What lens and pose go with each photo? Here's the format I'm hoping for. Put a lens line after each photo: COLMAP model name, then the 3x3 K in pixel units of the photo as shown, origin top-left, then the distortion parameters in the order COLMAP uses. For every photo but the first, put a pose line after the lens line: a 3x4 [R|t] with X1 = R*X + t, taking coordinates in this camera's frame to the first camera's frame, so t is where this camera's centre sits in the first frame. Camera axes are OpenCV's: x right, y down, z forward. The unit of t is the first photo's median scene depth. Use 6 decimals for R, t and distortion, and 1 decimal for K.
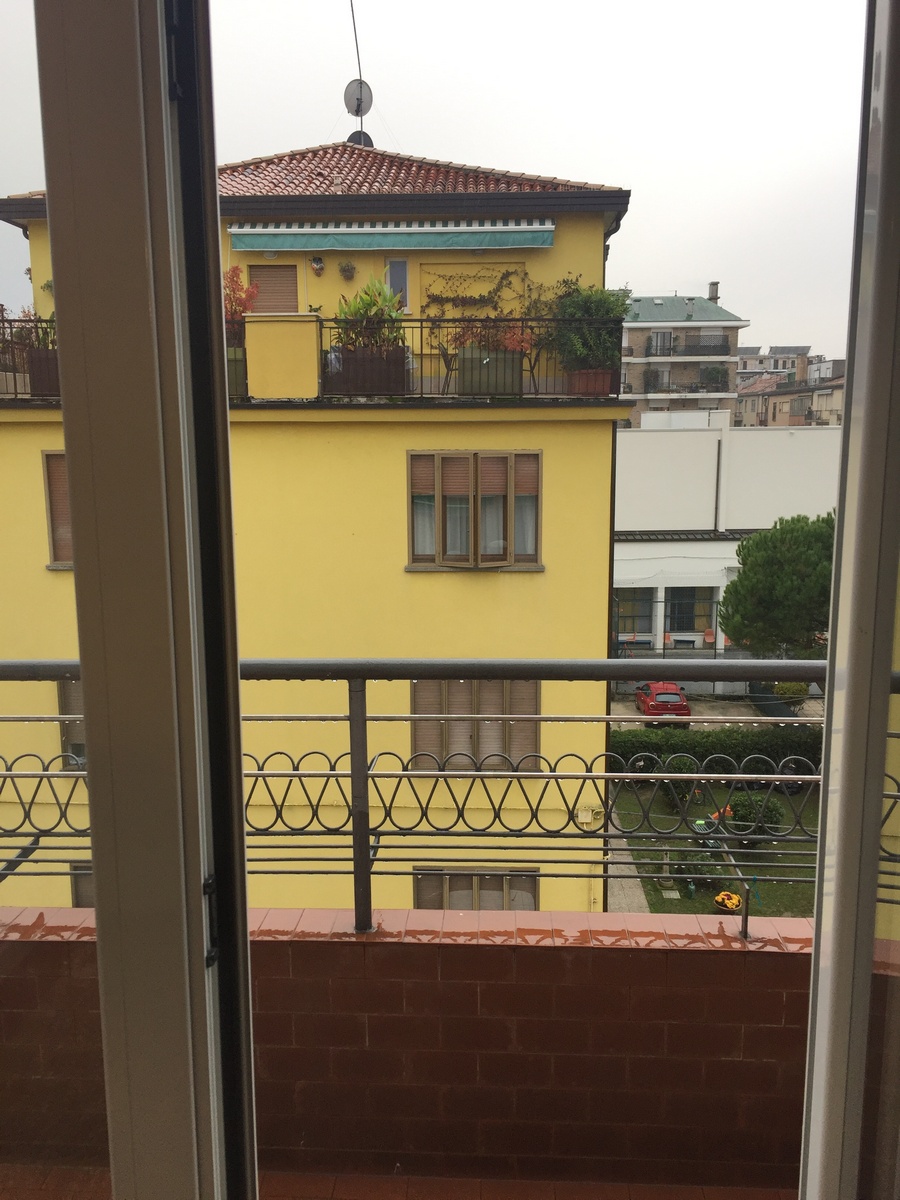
lens RADIAL K [[1039.3, 0, 450.0], [0, 1039.3, 600.0], [0, 0, 1]] dist [0.056161, 0.000821]
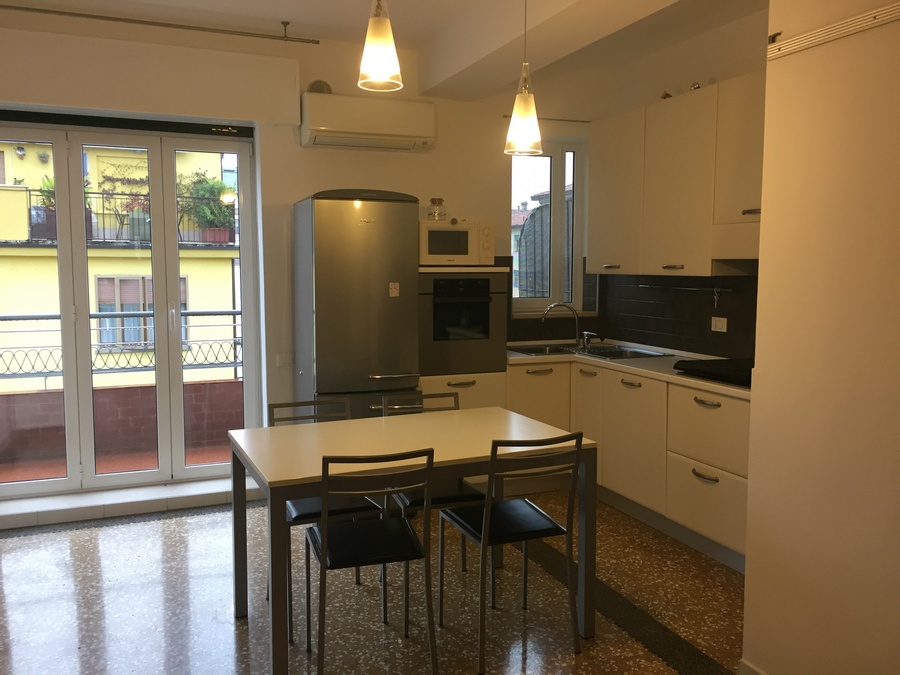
lens RADIAL K [[779.4, 0, 450.0], [0, 779.4, 337.5], [0, 0, 1]] dist [0.056161, 0.000821]
pose [[0.913631, -0.030493, 0.405400, -0.036794], [0.060727, 0.996232, -0.061926, 0.053139], [-0.401984, 0.081196, 0.912039, -0.273488]]
